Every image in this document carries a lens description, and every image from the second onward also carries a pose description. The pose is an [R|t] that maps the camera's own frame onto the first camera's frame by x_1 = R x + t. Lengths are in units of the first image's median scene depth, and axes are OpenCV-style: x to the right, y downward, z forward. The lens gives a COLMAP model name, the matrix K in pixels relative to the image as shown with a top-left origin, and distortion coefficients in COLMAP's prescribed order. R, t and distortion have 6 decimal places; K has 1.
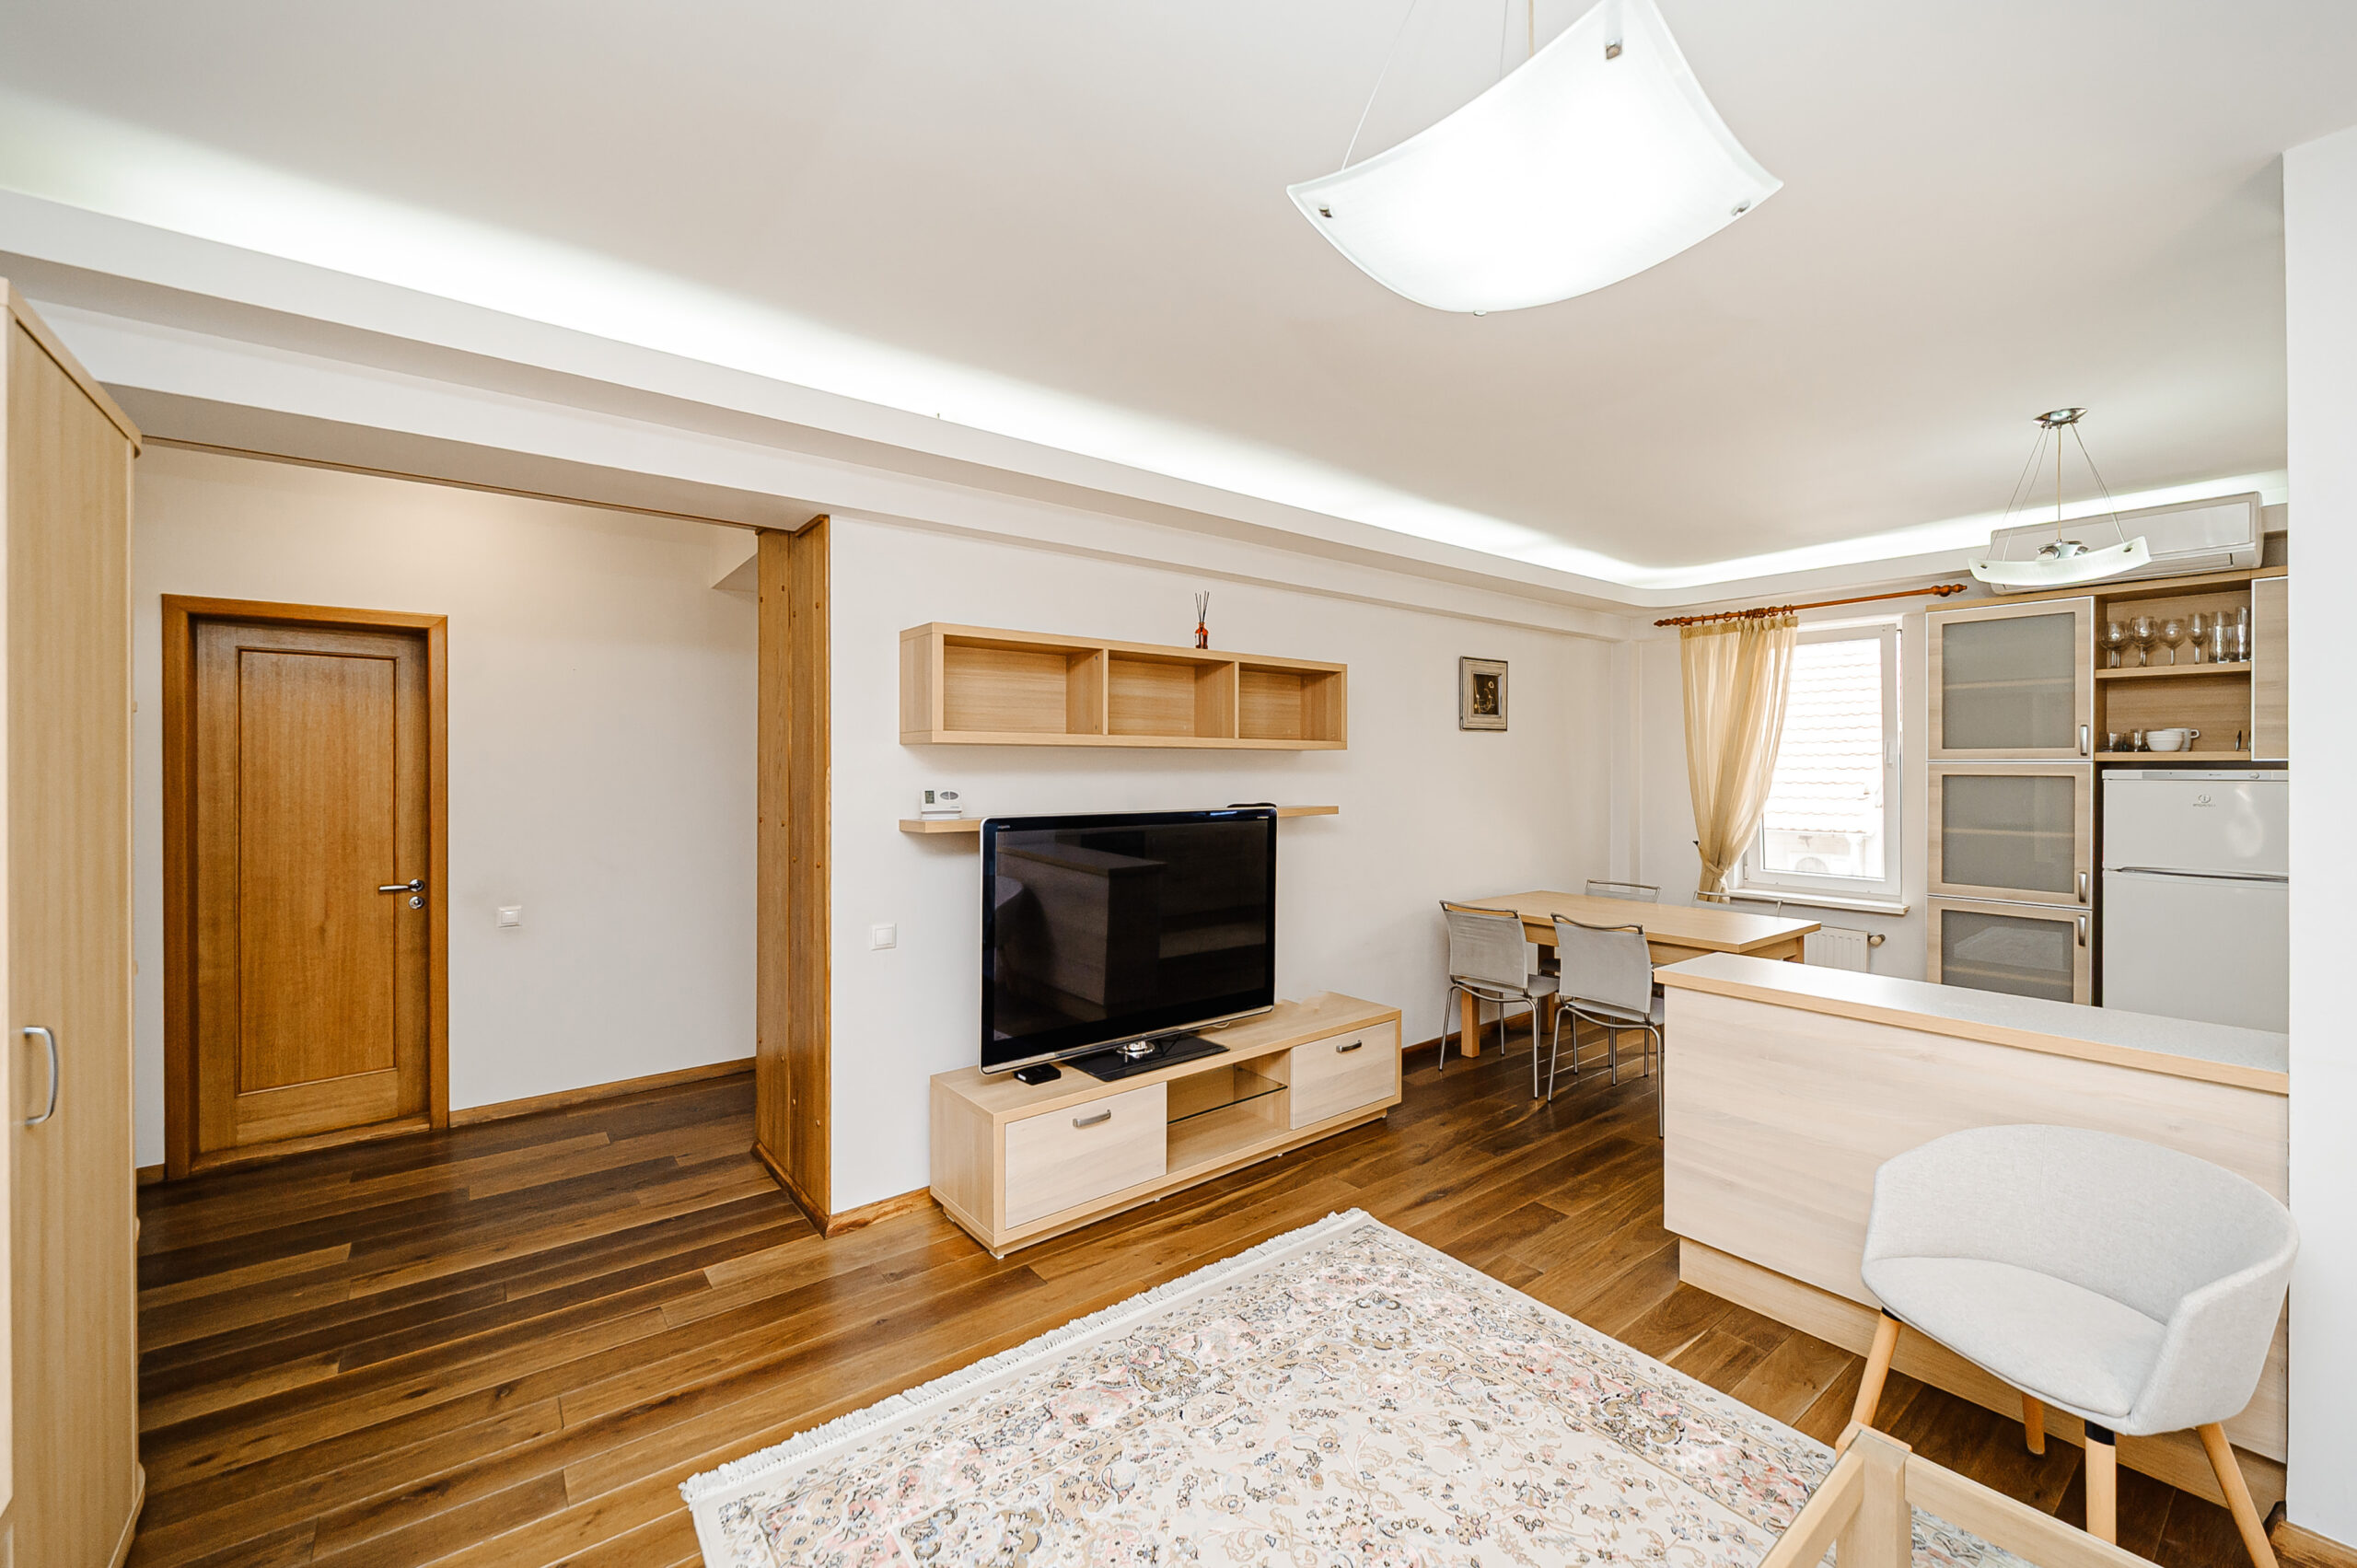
lens RADIAL K [[947.3, 0, 1203.6], [0, 947.3, 765.7], [0, 0, 1]] dist [-0.000421, -0.001449]
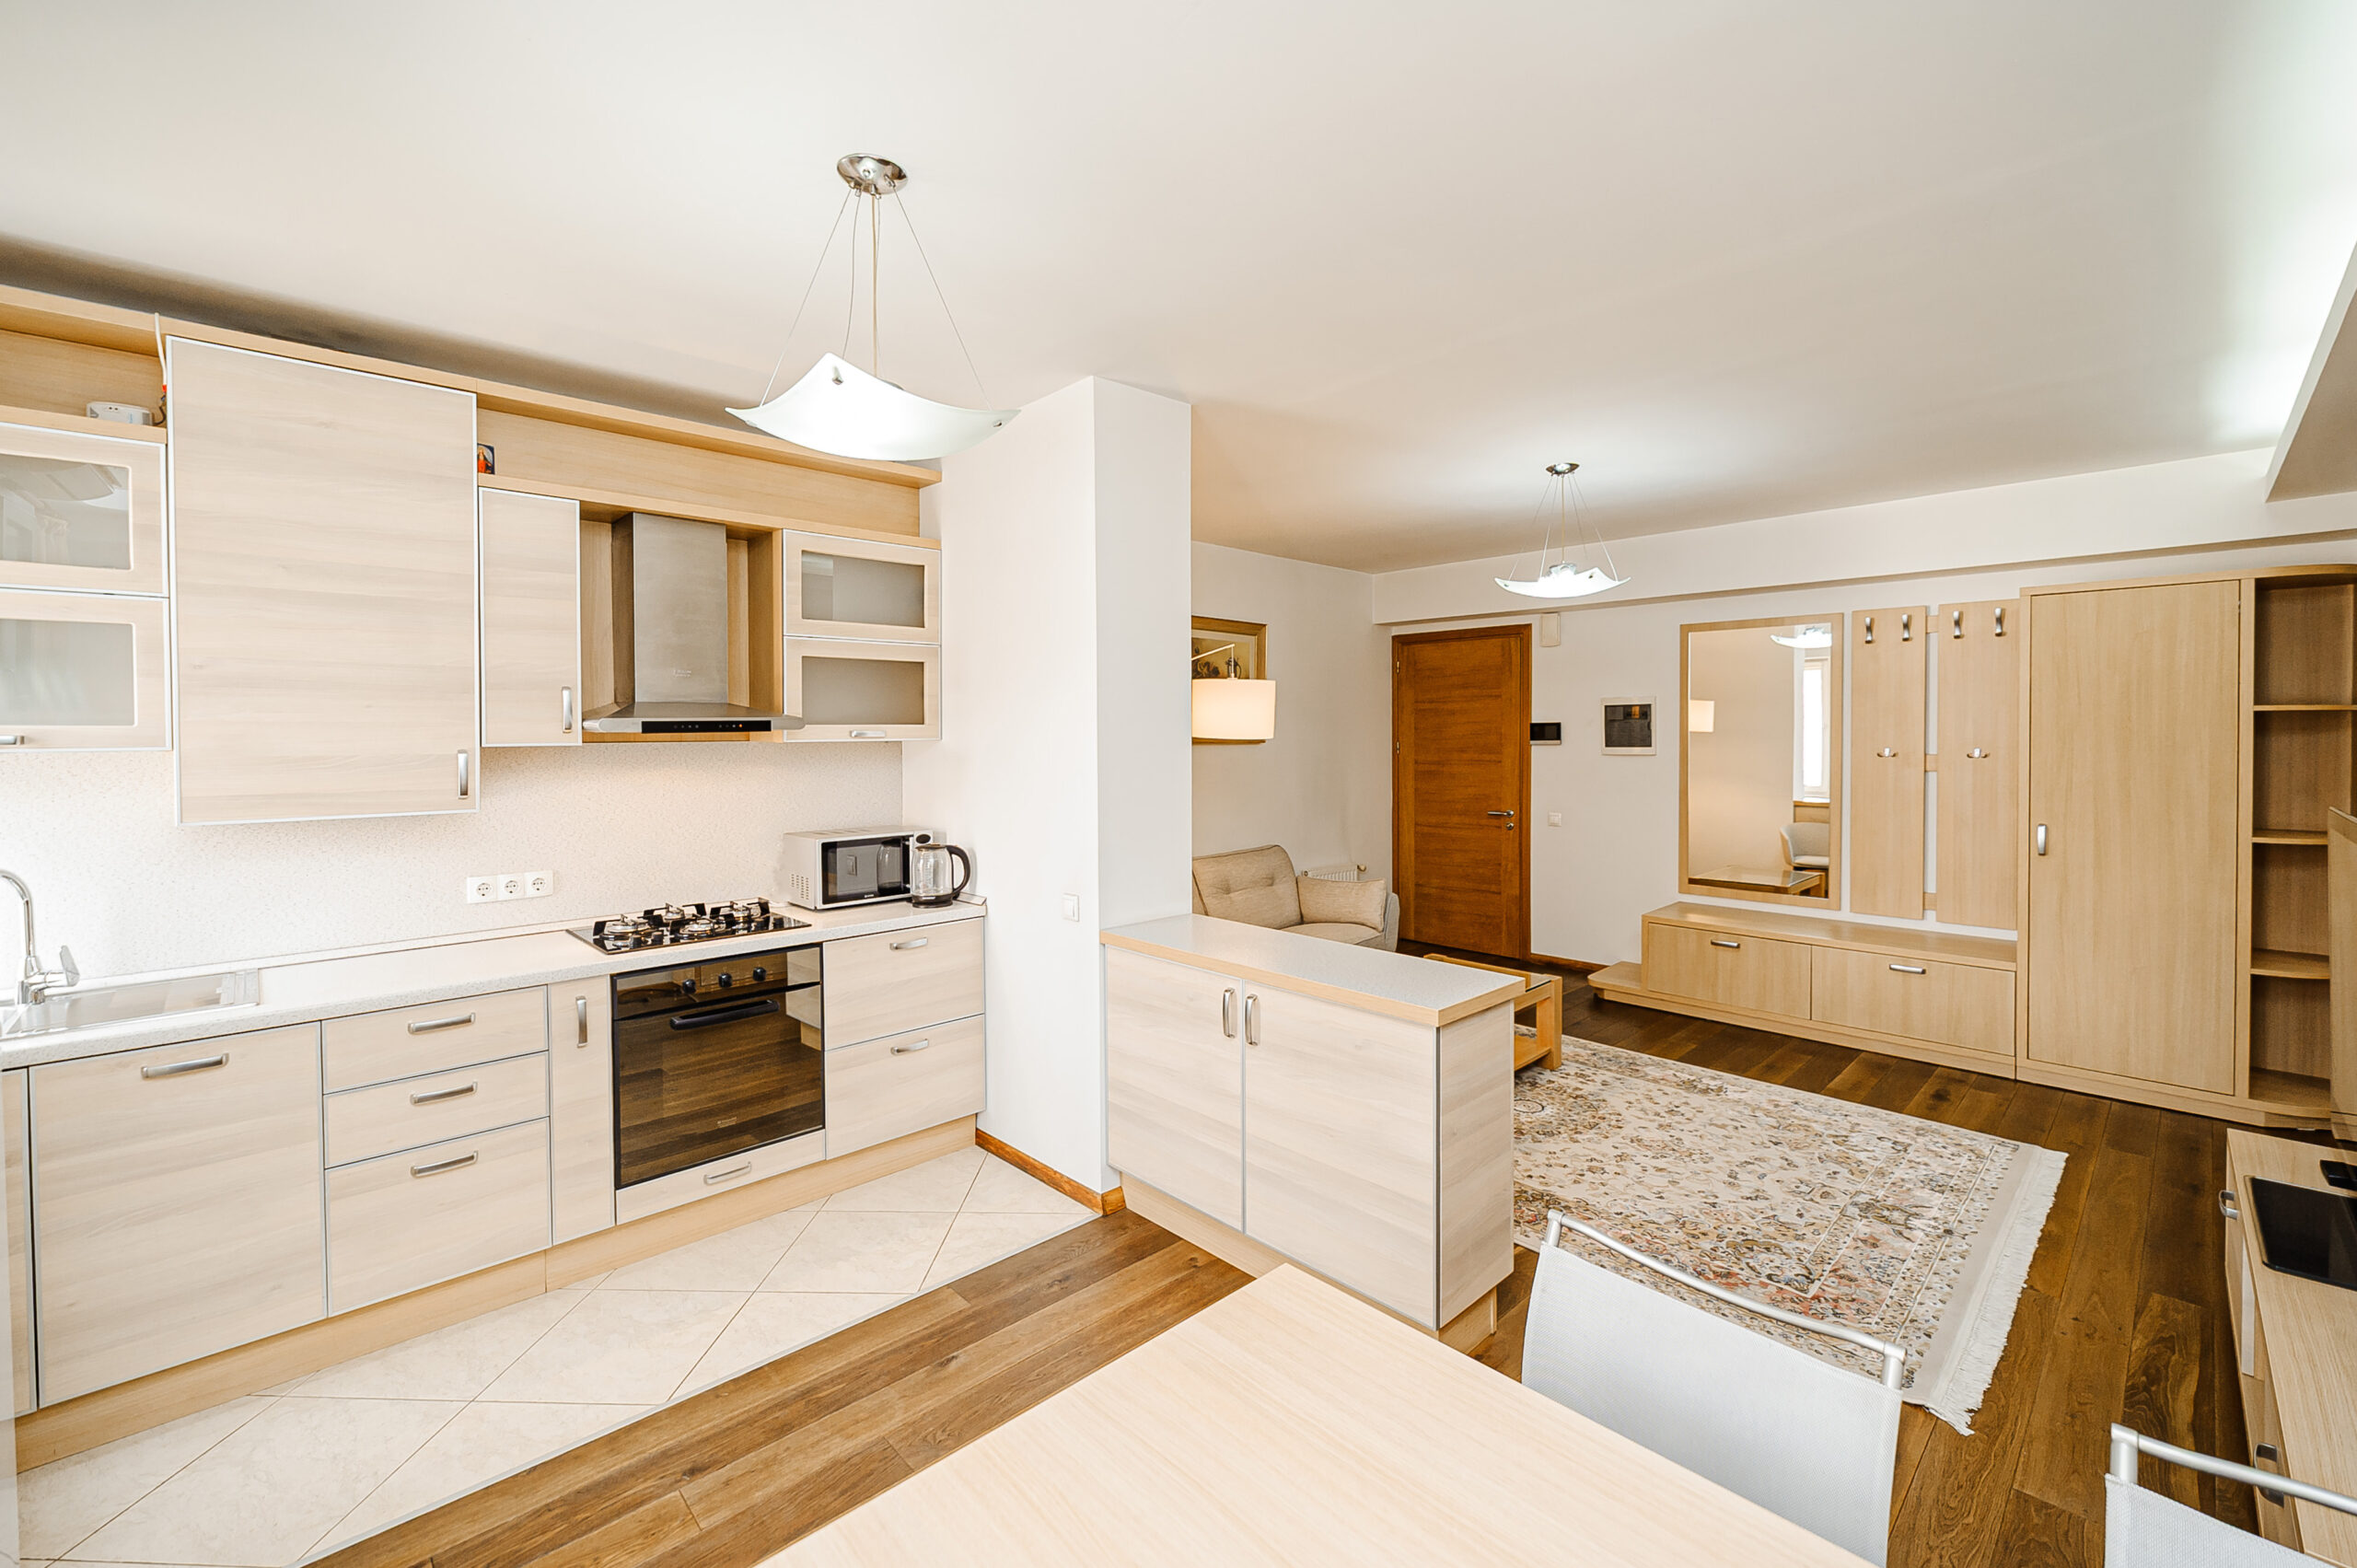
lens RADIAL K [[947.3, 0, 1187.0], [0, 947.3, 743.8], [0, 0, 1]] dist [-0.000421, -0.001449]
pose [[-0.996311, 0.008434, -0.085406, 0.580213], [0.007647, 0.999925, 0.009537, -0.007122], [0.085480, 0.008849, -0.996301, 1.253251]]
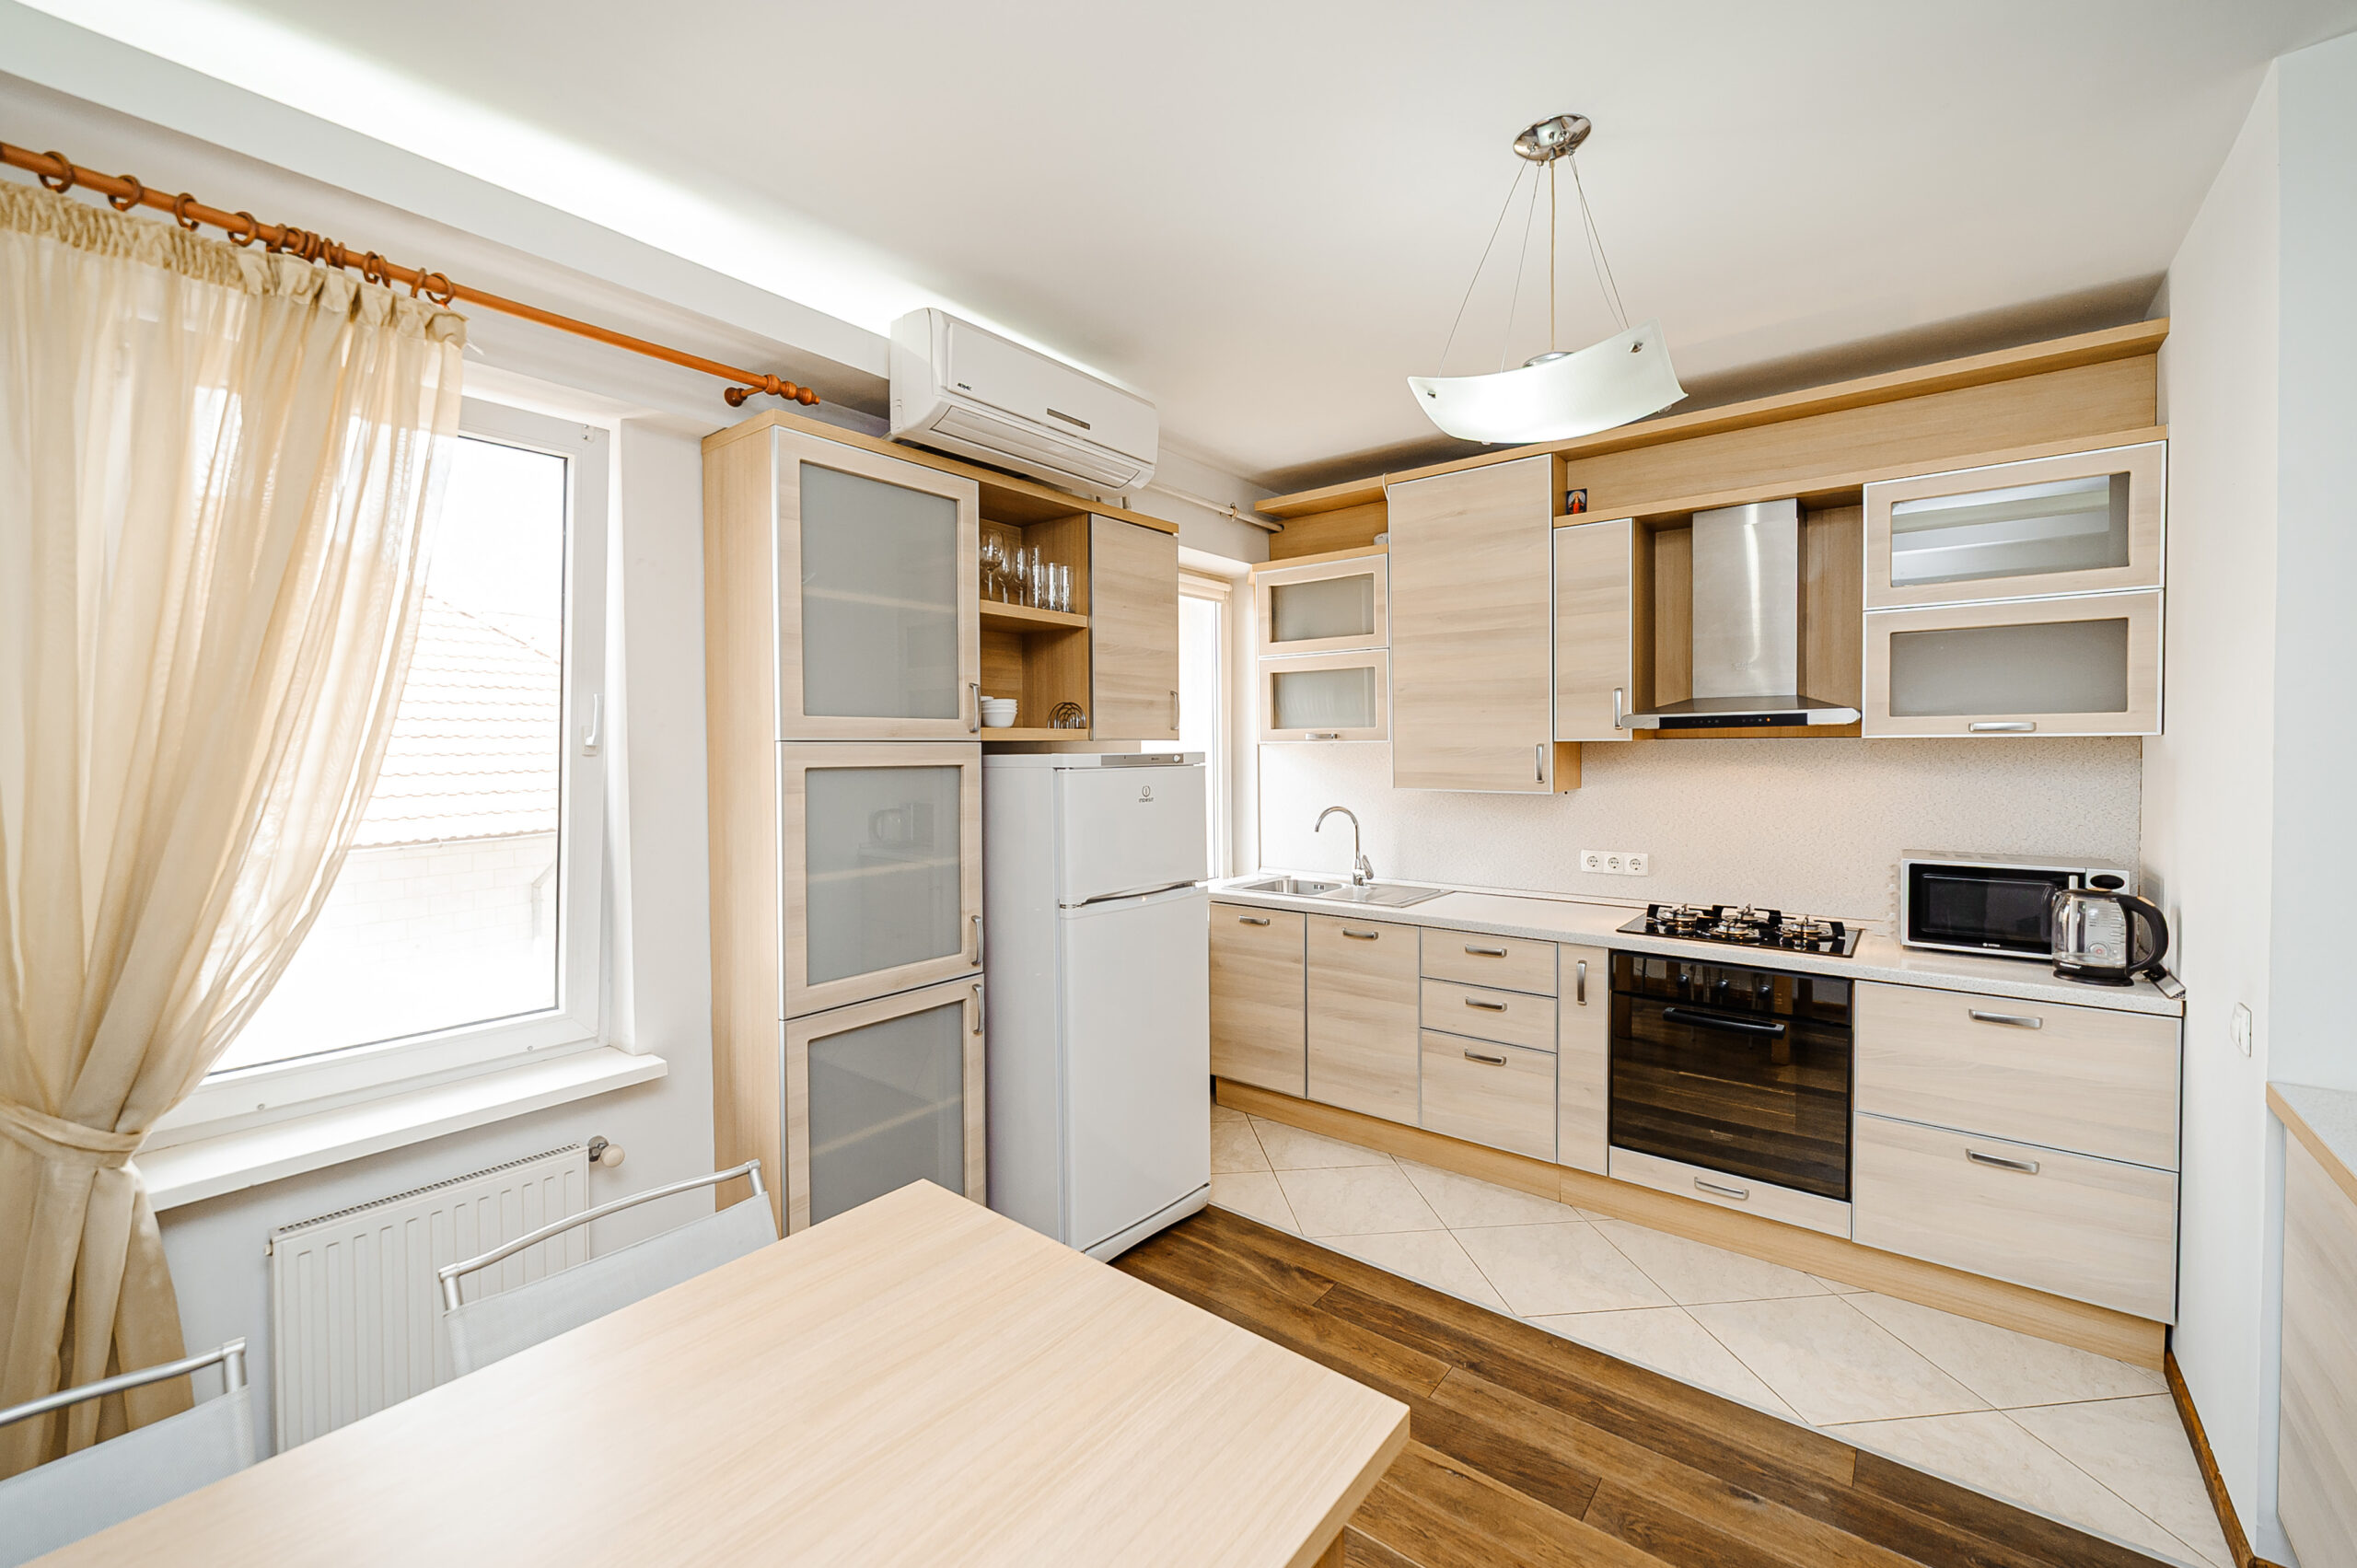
lens RADIAL K [[947.3, 0, 1167.1], [0, 947.3, 761.8], [0, 0, 1]] dist [-0.000421, -0.001449]
pose [[-0.219297, -0.015267, 0.975539, 0.294826], [0.005919, 0.999838, 0.016978, -0.000679], [-0.975640, 0.009498, -0.219171, 1.051786]]
